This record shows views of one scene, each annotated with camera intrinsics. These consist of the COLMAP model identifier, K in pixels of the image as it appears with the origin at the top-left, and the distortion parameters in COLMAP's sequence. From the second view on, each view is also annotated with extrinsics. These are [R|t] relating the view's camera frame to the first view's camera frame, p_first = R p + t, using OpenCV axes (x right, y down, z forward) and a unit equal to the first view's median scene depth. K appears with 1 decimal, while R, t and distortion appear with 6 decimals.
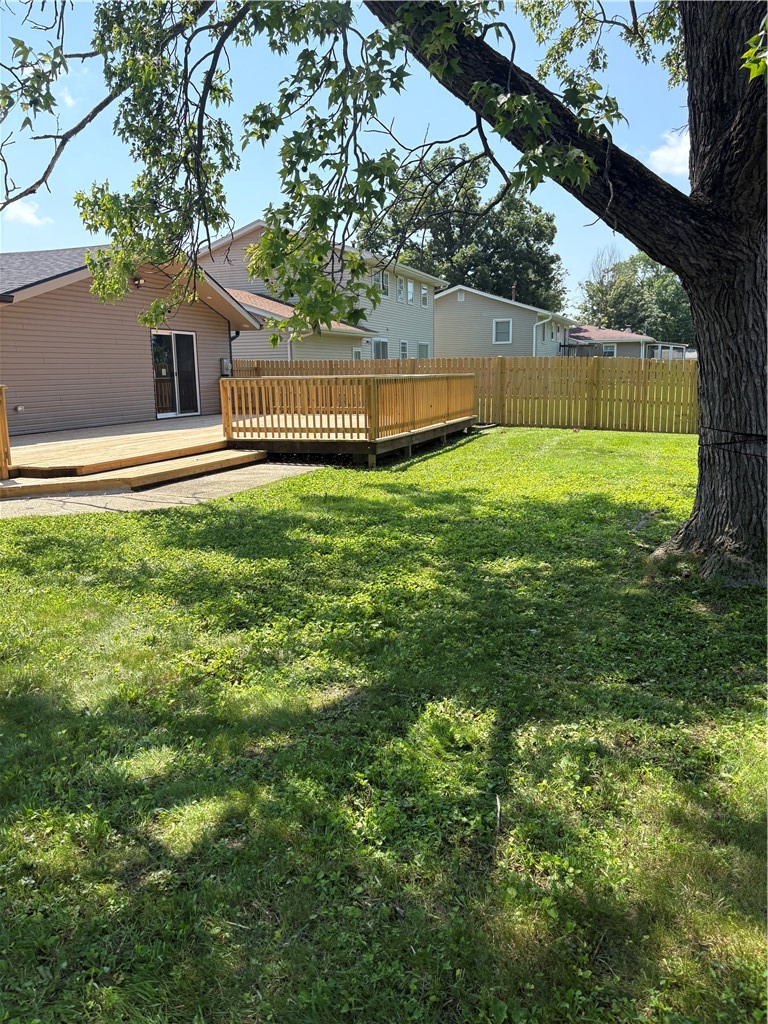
lens RADIAL K [[780.3, 0, 384.0], [0, 780.3, 512.0], [0, 0, 1]] dist [0.064877, 0.000298]
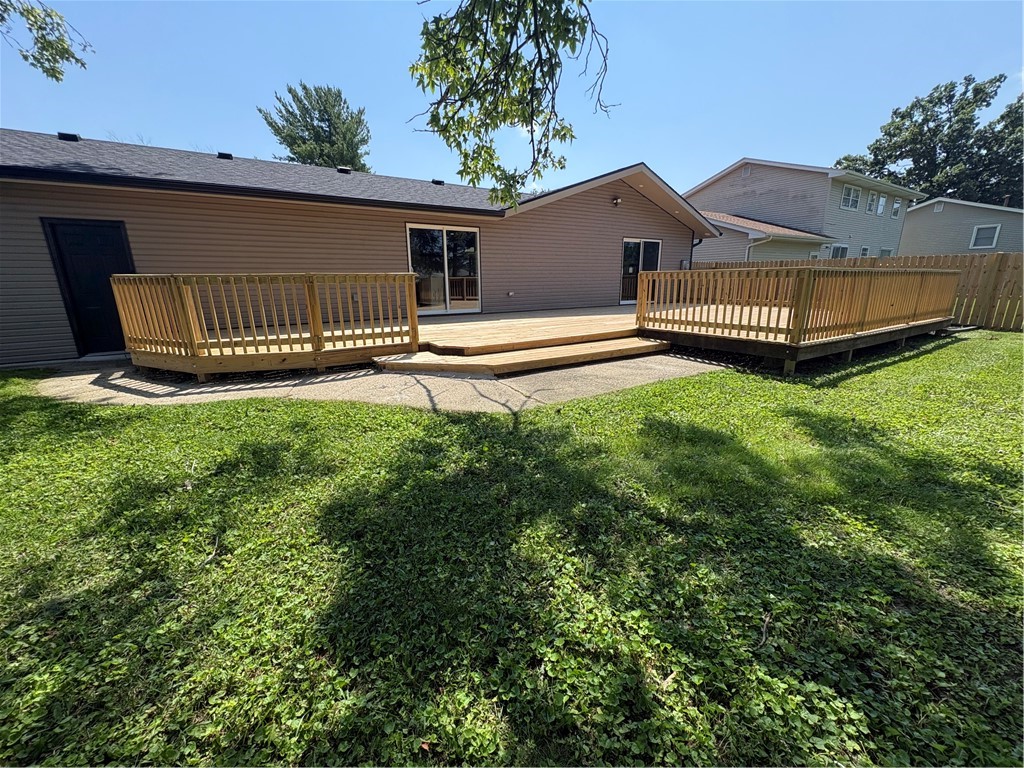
lens RADIAL K [[404.6, 0, 512.0], [0, 404.6, 384.0], [0, 0, 1]] dist [-0.000639, -0.000228]
pose [[0.784307, 0.163366, -0.598476, 0.011420], [-0.113113, 0.986191, 0.120966, -0.052177], [0.609974, -0.027179, 0.791955, 0.362088]]
